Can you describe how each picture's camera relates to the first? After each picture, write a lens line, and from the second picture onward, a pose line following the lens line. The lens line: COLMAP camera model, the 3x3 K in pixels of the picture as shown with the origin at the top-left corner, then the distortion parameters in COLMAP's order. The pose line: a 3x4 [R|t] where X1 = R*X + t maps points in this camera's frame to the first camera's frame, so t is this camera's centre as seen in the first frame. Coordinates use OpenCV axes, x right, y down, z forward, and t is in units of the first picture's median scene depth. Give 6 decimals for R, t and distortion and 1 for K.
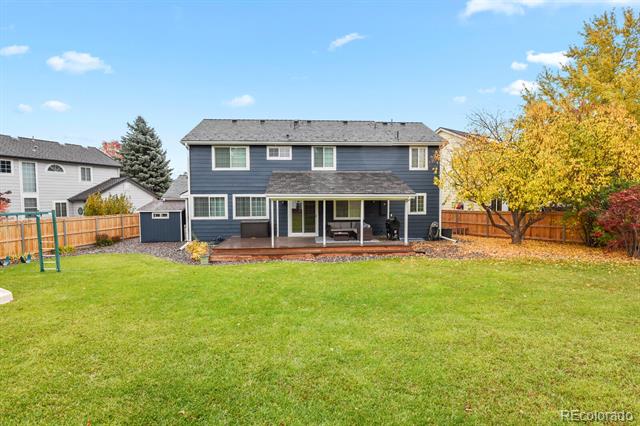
lens RADIAL K [[298.6, 0, 265.8], [0, 298.6, 212.7], [0, 0, 1]] dist [-0.015331, -0.000485]
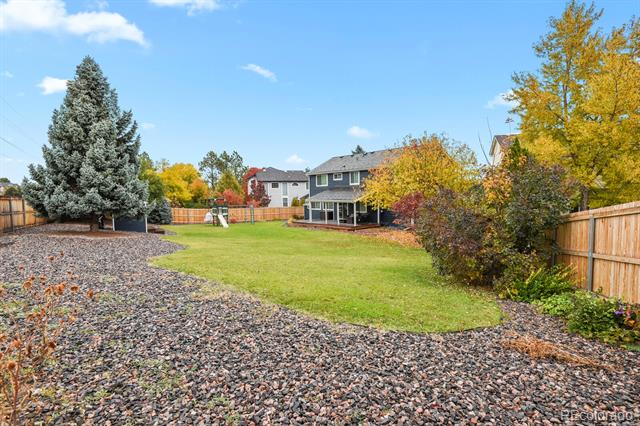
lens RADIAL K [[320.4, 0, 320.0], [0, 320.4, 213.0], [0, 0, 1]] dist [0.002472, 0.000143]
pose [[0.581073, 0.051511, -0.812220, 1.664770], [-0.037147, 0.998634, 0.036758, -0.038043], [0.813003, 0.008813, 0.582192, -0.301979]]
